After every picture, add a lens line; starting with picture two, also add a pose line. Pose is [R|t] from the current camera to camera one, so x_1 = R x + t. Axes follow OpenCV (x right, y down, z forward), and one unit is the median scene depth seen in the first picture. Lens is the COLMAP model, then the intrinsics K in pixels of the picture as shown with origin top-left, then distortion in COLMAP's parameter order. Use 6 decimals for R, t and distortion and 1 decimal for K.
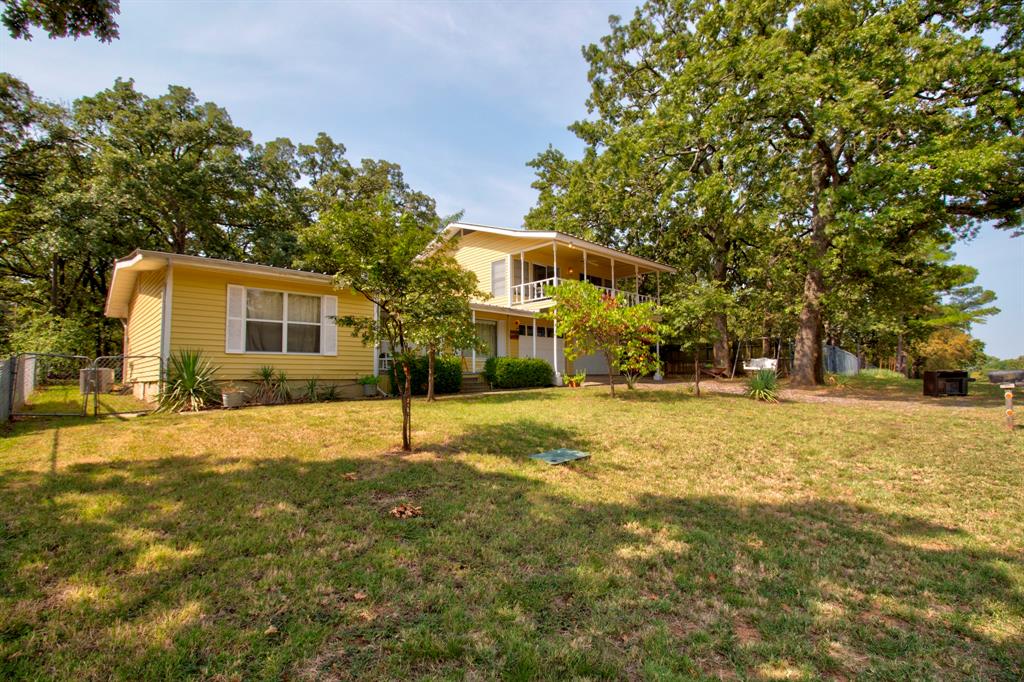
lens RADIAL K [[480.4, 0, 517.1], [0, 480.4, 346.4], [0, 0, 1]] dist [0.001811, -0.011658]
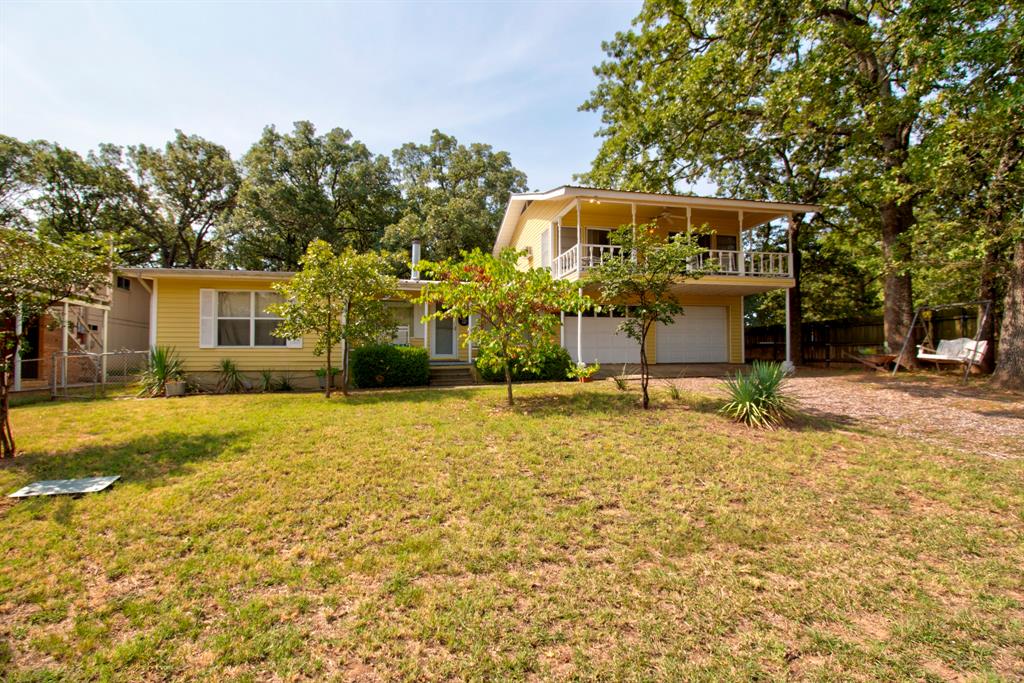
lens RADIAL K [[480.4, 0, 511.5], [0, 480.4, 337.7], [0, 0, 1]] dist [0.001811, -0.011658]
pose [[0.848877, -0.017393, -0.528304, 0.562246], [0.031613, 0.999340, 0.017896, -0.006950], [0.527644, -0.031893, 0.848867, 0.356163]]
